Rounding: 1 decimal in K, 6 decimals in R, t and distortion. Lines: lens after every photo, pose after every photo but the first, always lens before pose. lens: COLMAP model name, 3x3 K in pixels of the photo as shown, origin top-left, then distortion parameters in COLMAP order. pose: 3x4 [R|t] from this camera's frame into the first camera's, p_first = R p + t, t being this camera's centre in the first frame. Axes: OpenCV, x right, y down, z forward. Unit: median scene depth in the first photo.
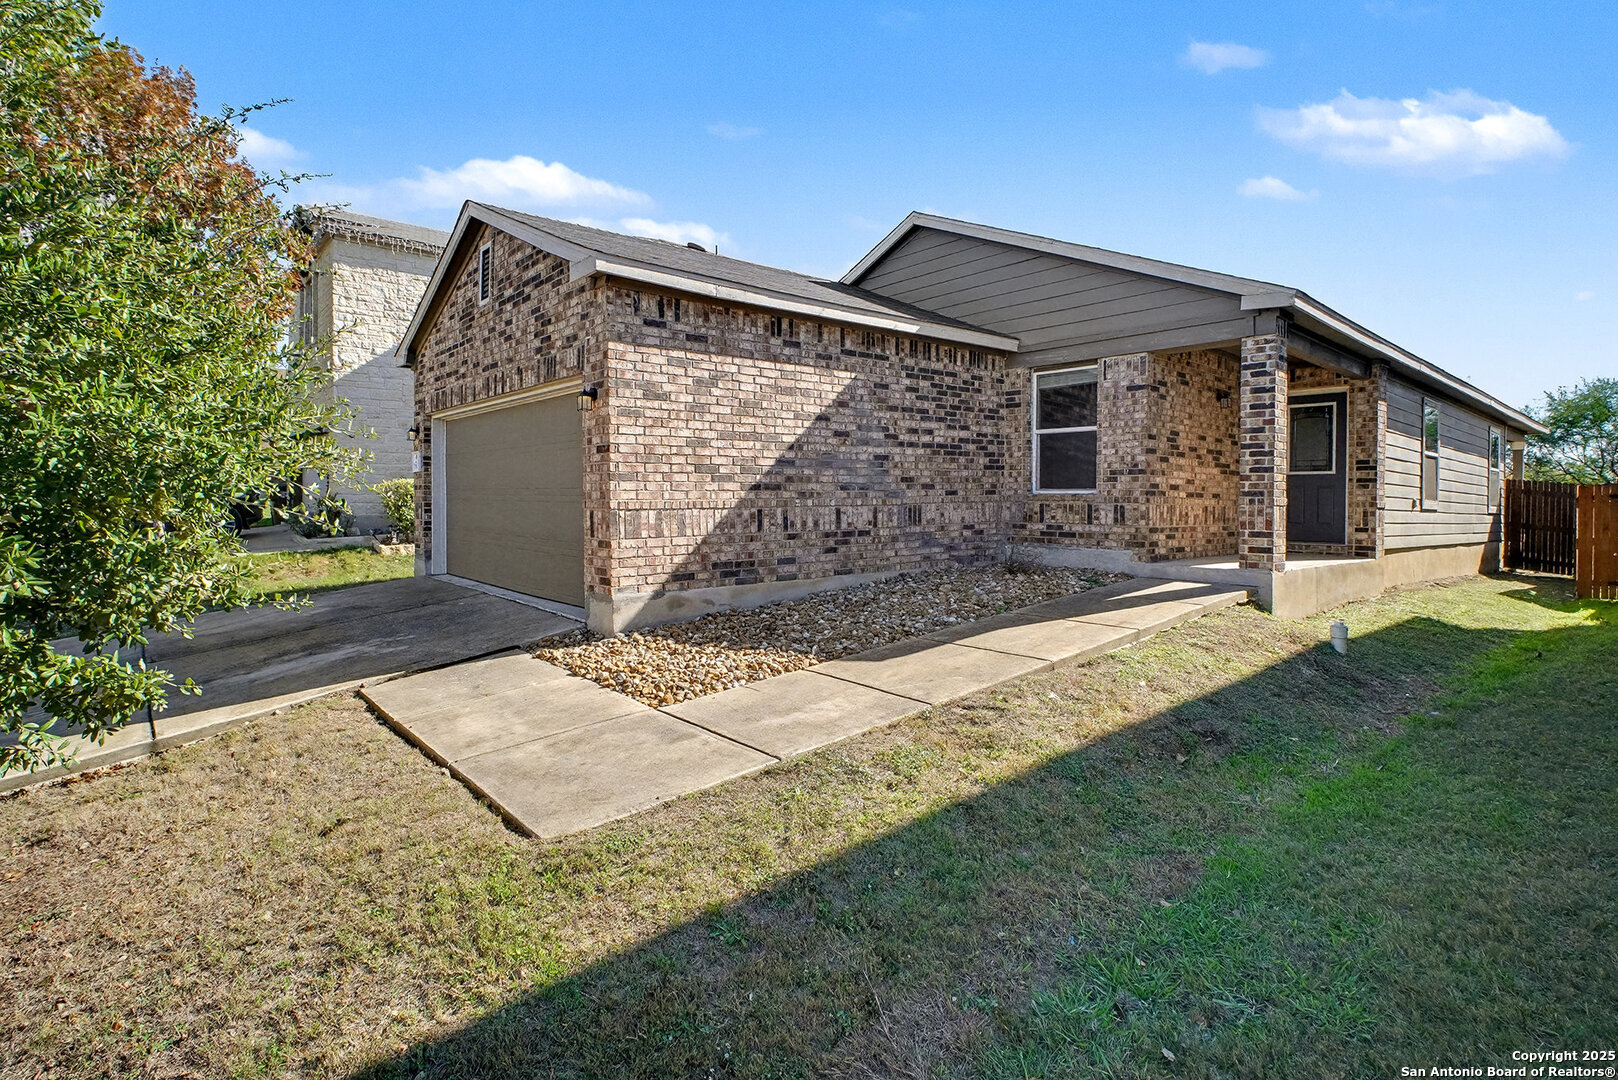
lens RADIAL K [[791.4, 0, 810.1], [0, 791.4, 542.9], [0, 0, 1]] dist [-0.043890, 0.021160]
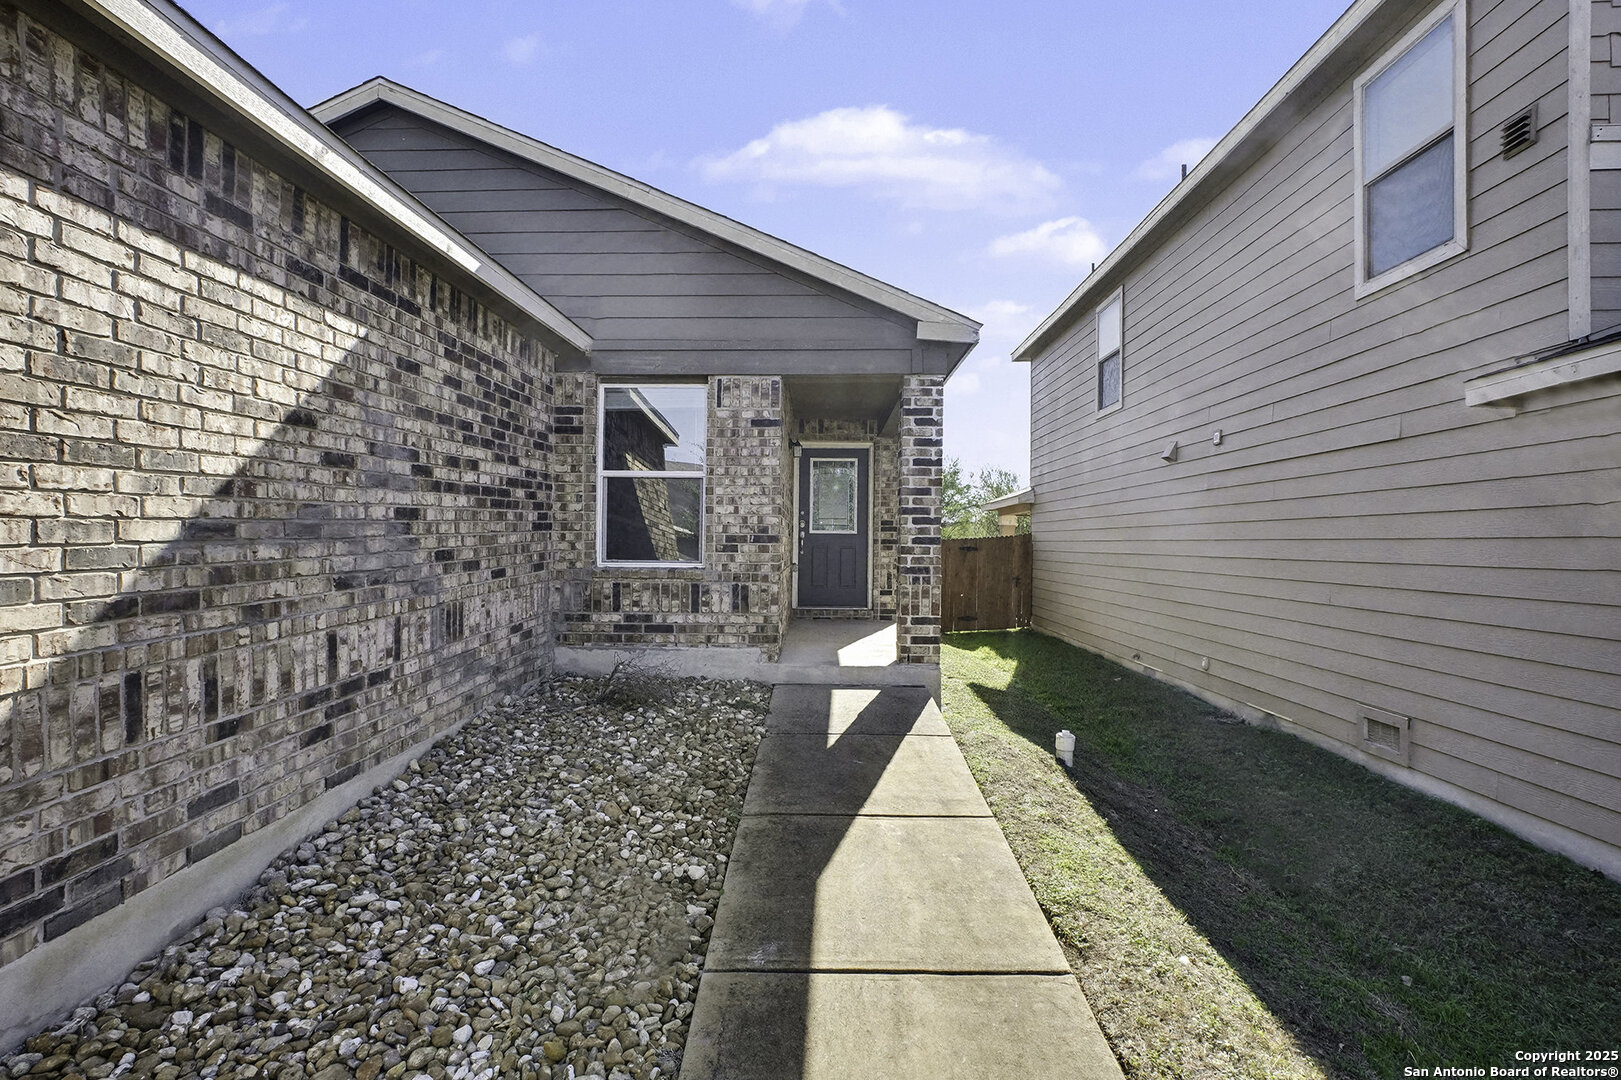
lens RADIAL K [[792.9, 0, 811.6], [0, 792.9, 543.0], [0, 0, 1]] dist [-0.043890, 0.021160]
pose [[0.670096, -0.005136, 0.742257, -0.101880], [0.036424, 0.998999, -0.025971, -0.070243], [-0.741380, 0.044439, 0.669612, 0.509766]]
